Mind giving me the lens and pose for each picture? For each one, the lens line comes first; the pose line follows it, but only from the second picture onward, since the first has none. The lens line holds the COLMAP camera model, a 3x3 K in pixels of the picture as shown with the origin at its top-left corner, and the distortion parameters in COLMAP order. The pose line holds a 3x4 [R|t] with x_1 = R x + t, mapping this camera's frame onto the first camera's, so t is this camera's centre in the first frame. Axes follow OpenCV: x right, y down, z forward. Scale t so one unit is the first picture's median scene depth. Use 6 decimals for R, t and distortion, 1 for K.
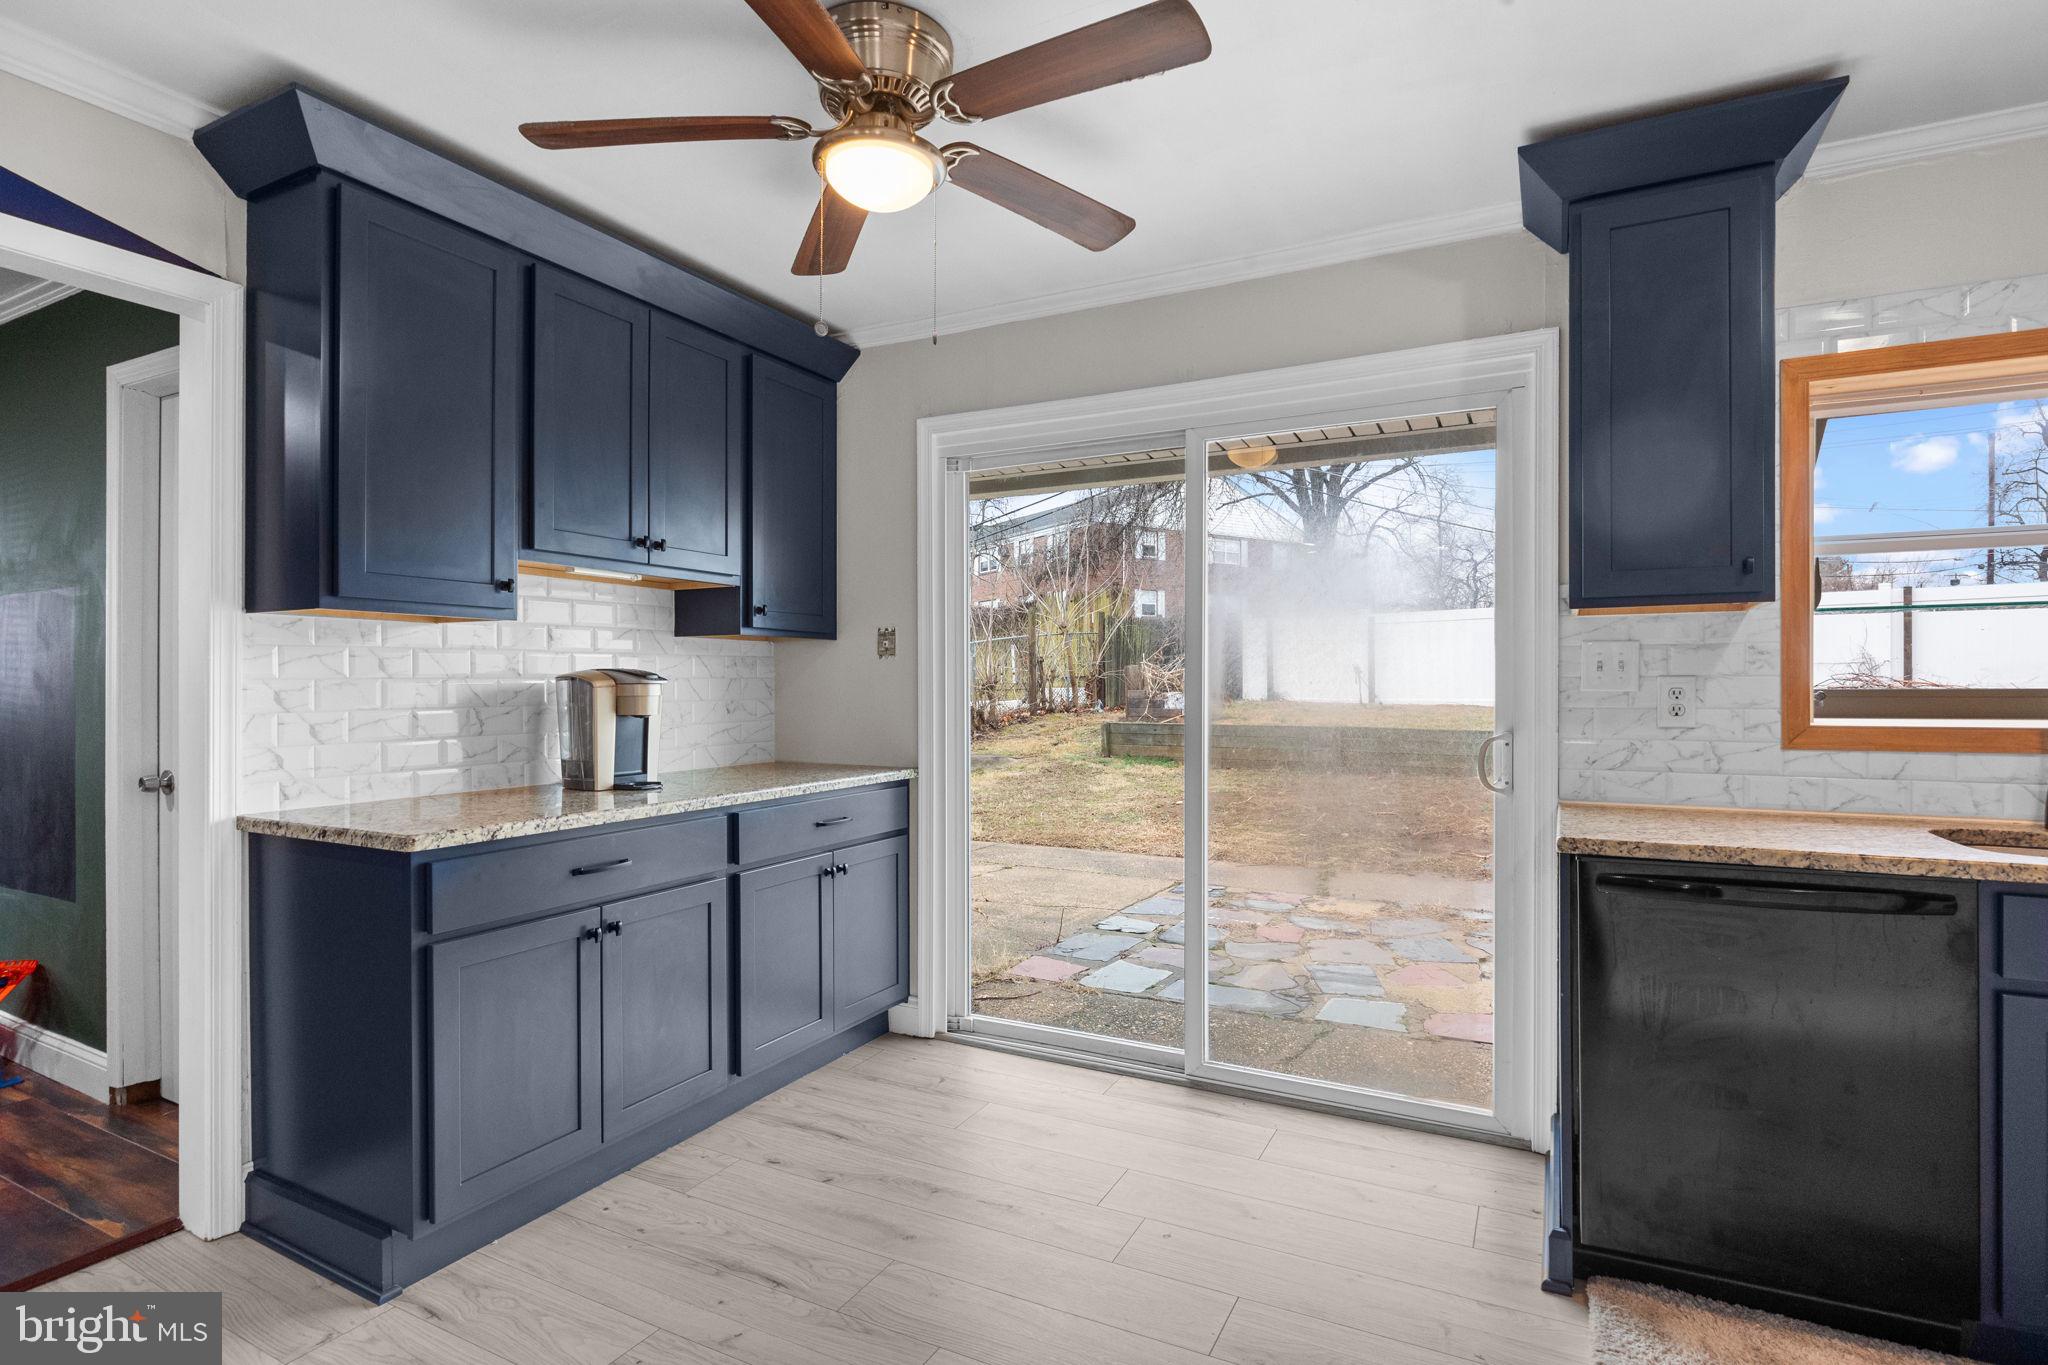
lens RADIAL K [[1005.6, 0, 1034.5], [0, 1005.6, 685.7], [0, 0, 1]] dist [-0.010907, 0.001144]
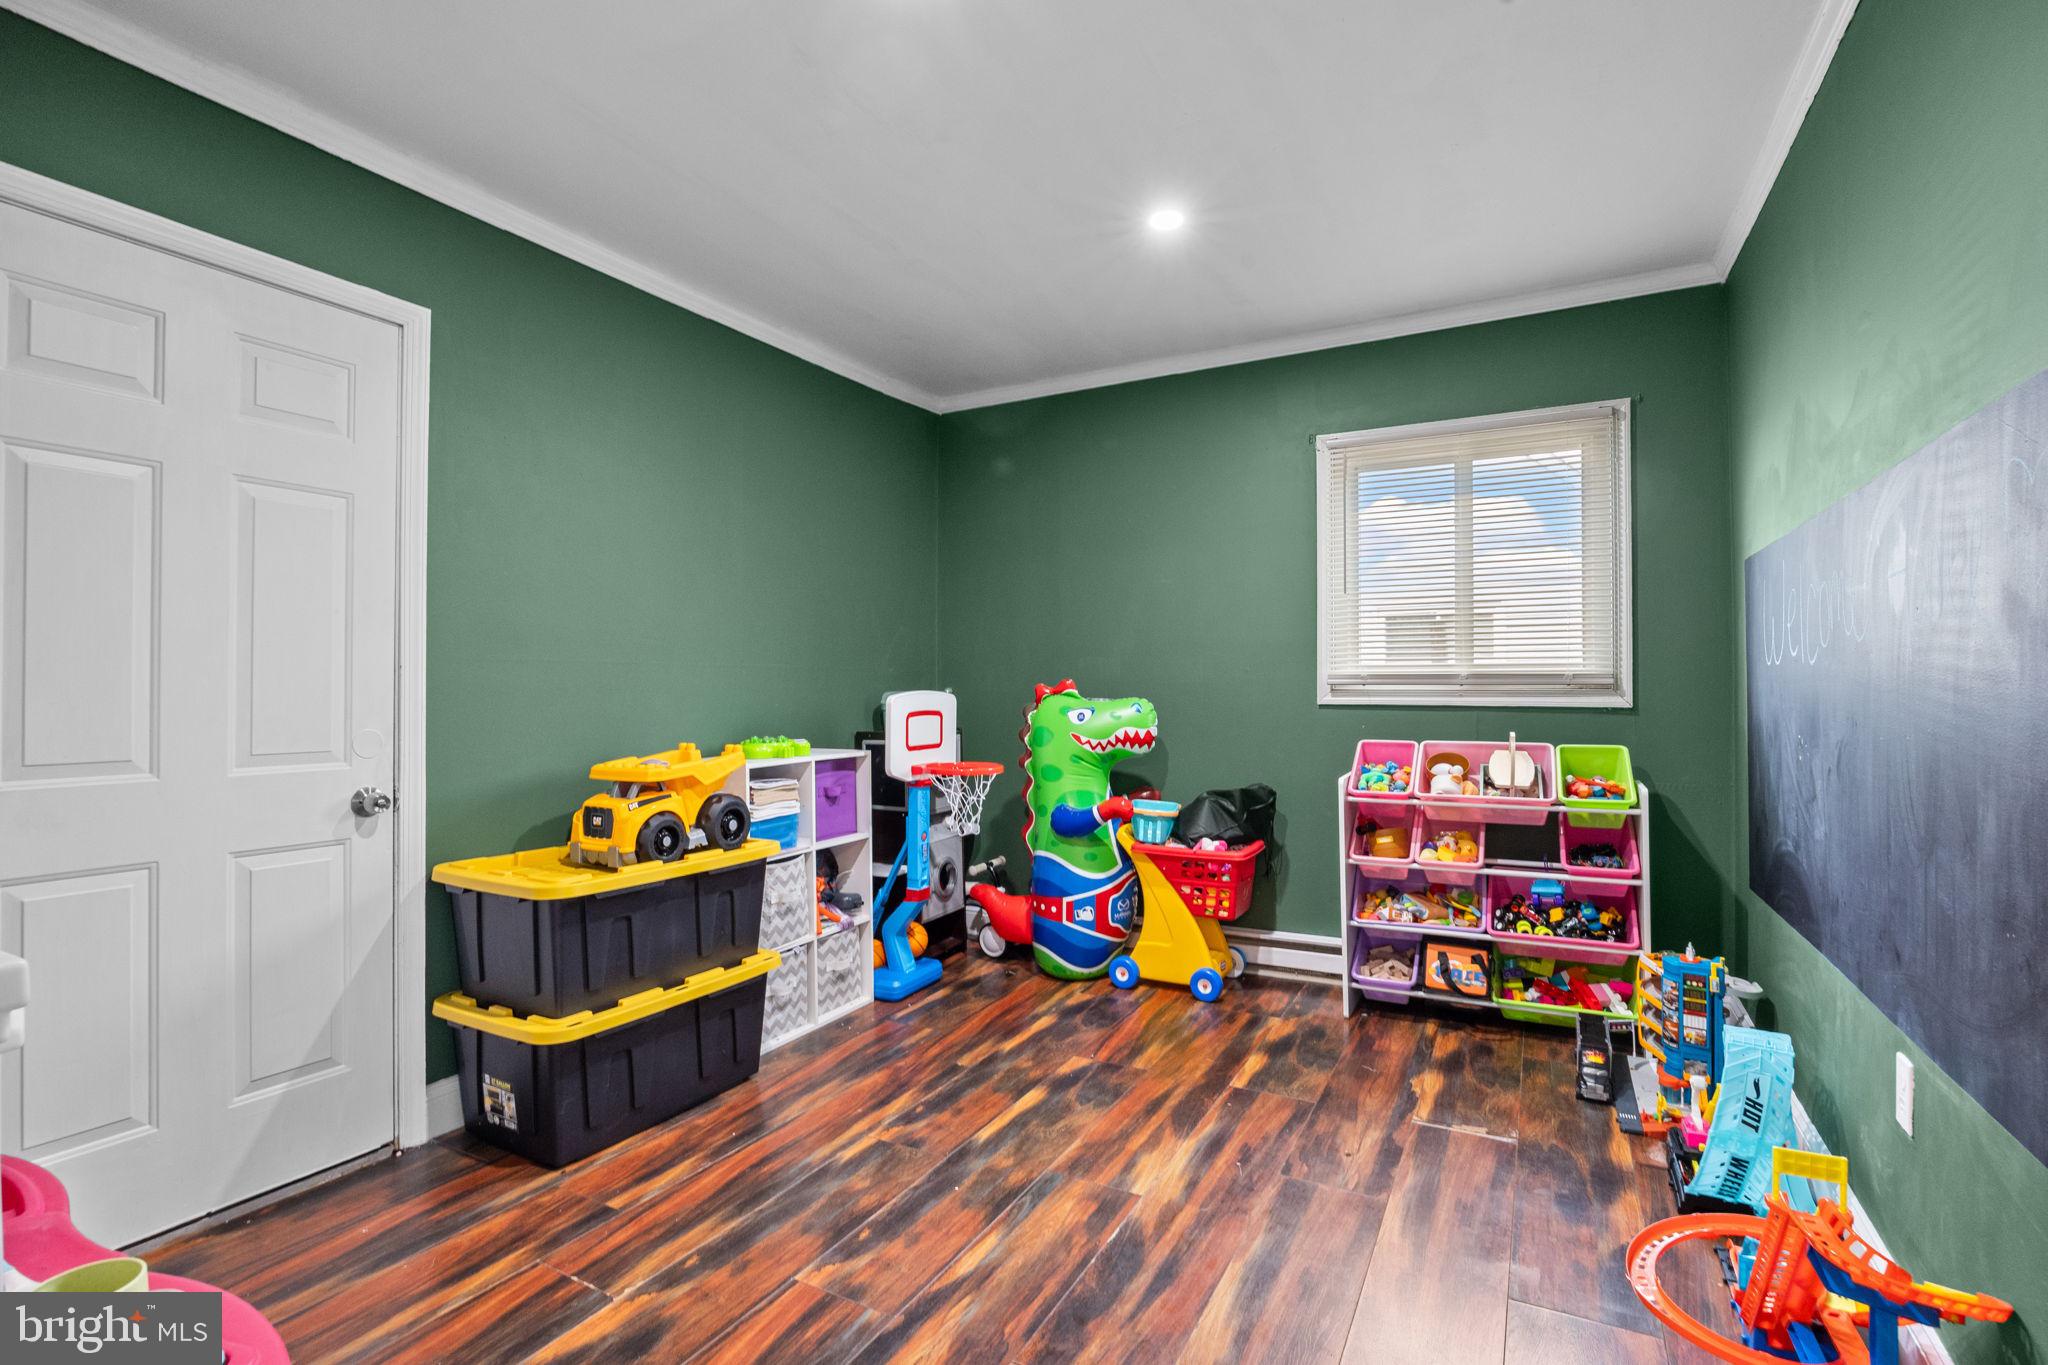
lens RADIAL K [[921.1, 0, 1032.8], [0, 921.1, 687.4], [0, 0, 1]] dist [-0.010629, 0.000579]
pose [[-0.036976, -0.000046, -0.999316, -0.739462], [0.002530, 0.999997, -0.000140, 0.030682], [0.999313, -0.002534, -0.036976, 0.737999]]
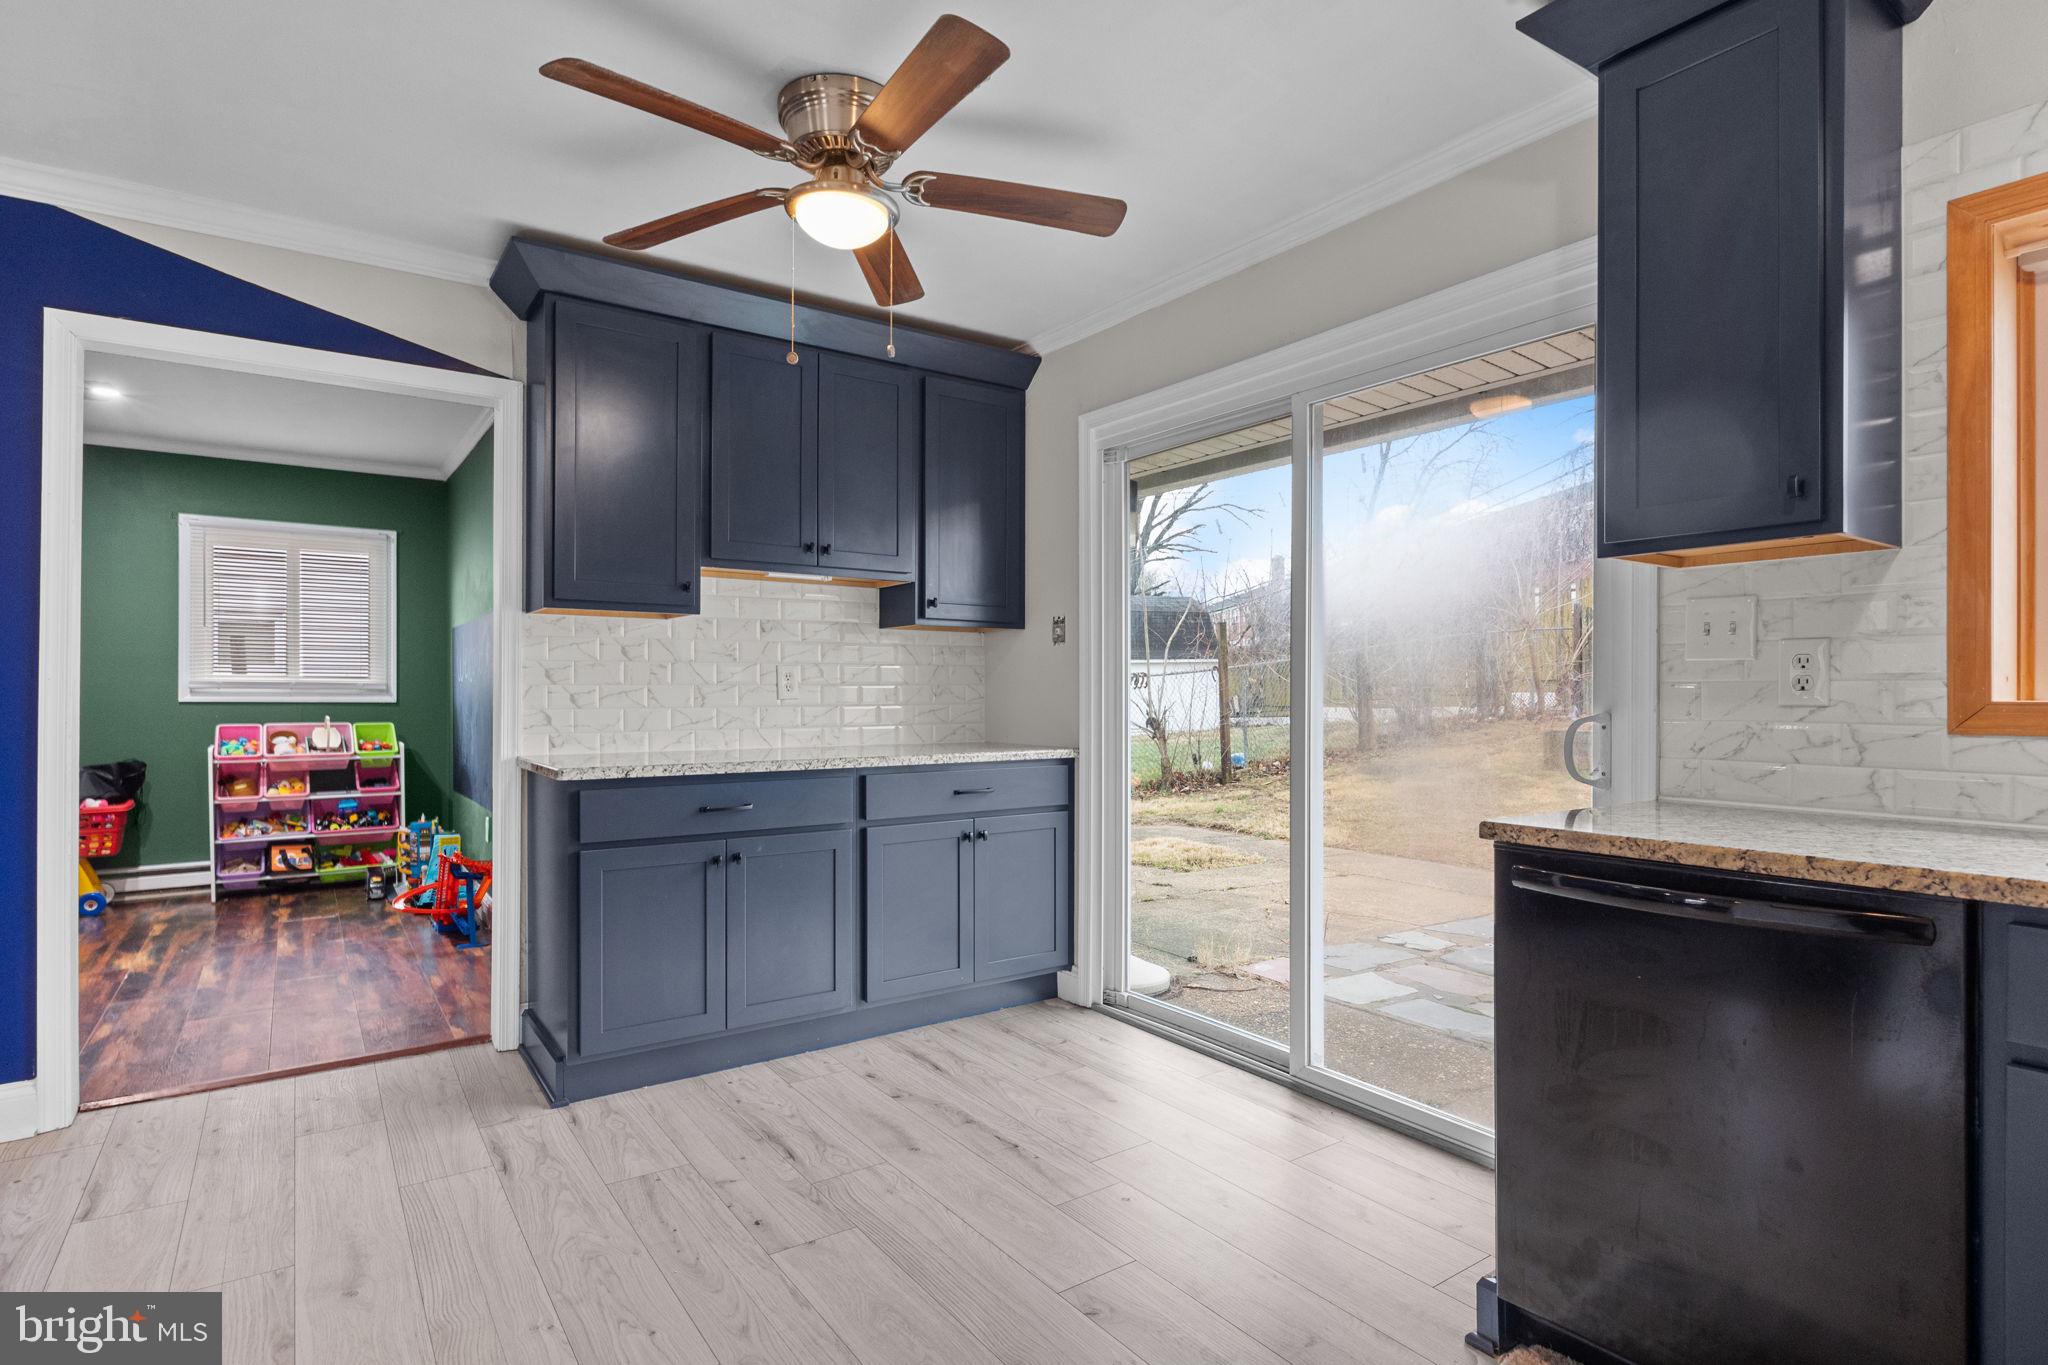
lens RADIAL K [[1037.4, 0, 1040.7], [0, 1037.4, 694.6], [0, 0, 1]] dist [-0.004552, -0.000605]
pose [[0.889860, 0.003735, -0.456219, 0.454983], [-0.003382, 0.999993, 0.001591, 0.032061], [0.456222, 0.000127, 0.889866, 0.024426]]
